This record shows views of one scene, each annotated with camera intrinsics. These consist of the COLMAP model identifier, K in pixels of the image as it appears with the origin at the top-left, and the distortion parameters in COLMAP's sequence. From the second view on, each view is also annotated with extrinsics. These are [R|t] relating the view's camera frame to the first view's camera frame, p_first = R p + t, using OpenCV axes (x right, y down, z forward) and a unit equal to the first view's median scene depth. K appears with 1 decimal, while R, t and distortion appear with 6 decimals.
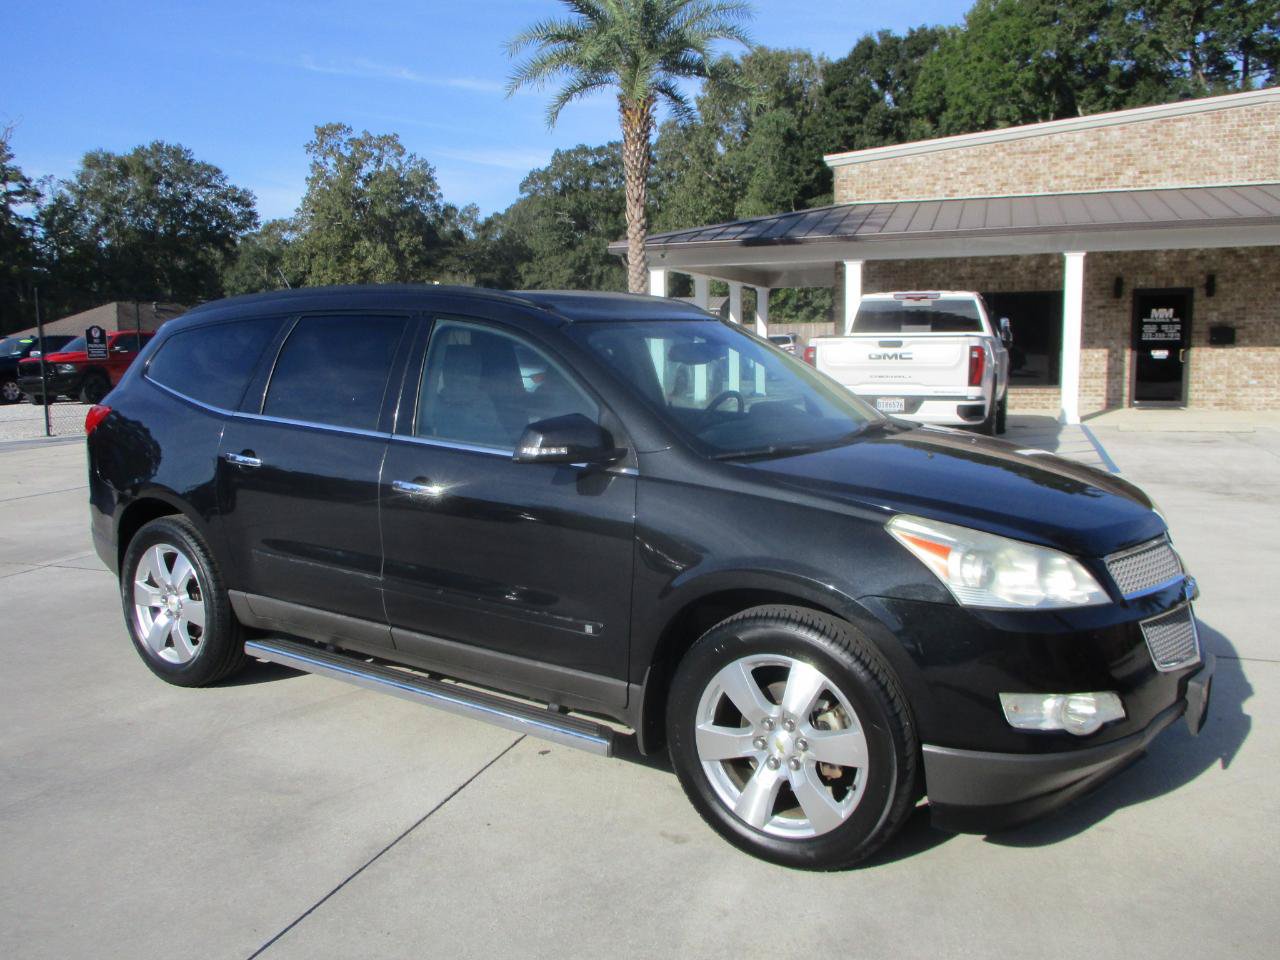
lens RADIAL K [[1060.2, 0, 641.7], [0, 1060.2, 459.9], [0, 0, 1]] dist [-0.039550, 0.006575]
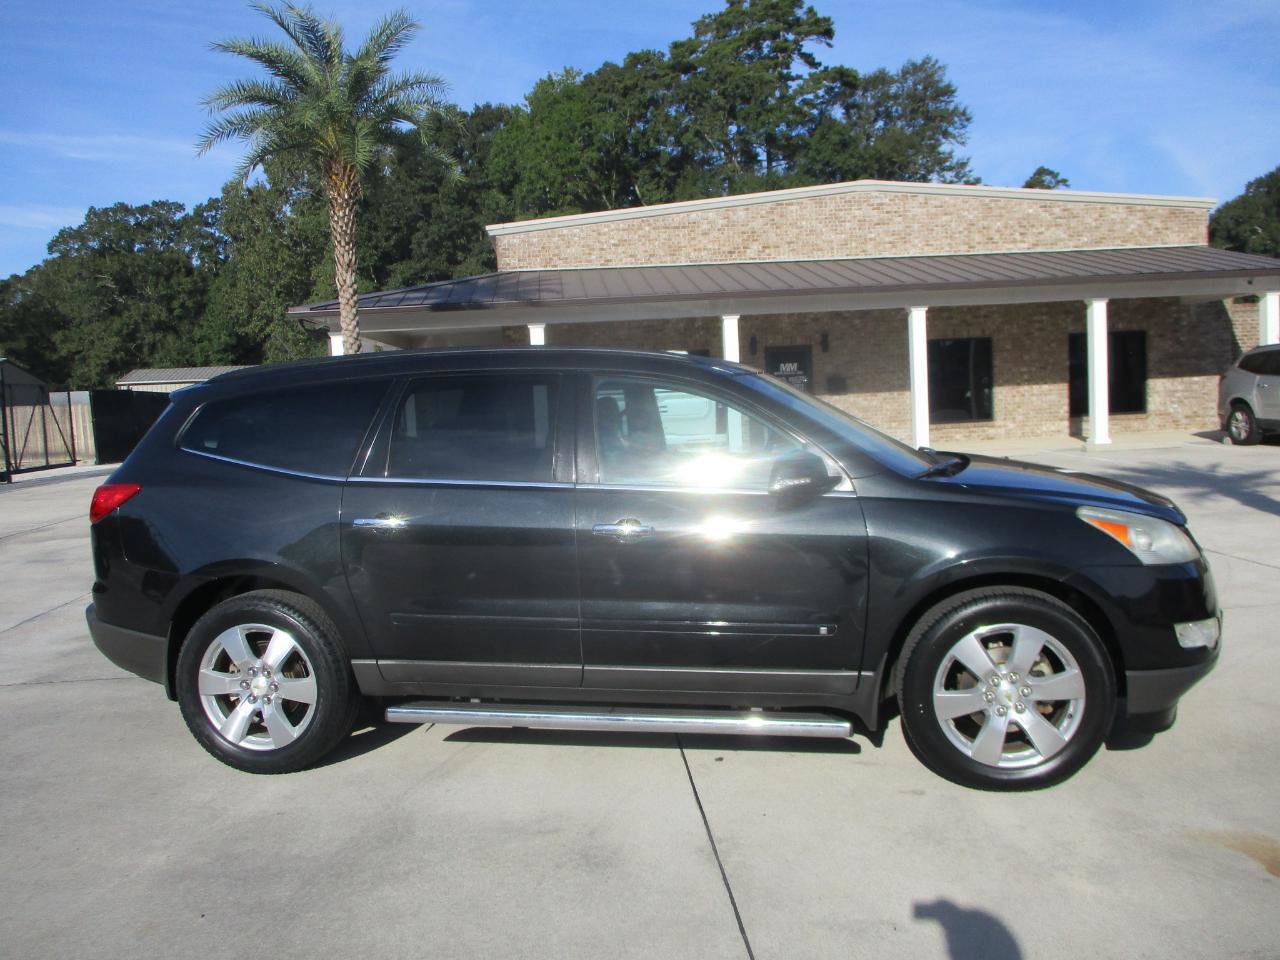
lens RADIAL K [[1060.2, 0, 644.3], [0, 1060.2, 455.2], [0, 0, 1]] dist [-0.039550, 0.006575]
pose [[0.913512, -0.052862, 0.403363, -0.130682], [0.078645, 0.995765, -0.047612, 0.000878], [-0.399138, 0.075217, 0.913801, -0.002567]]
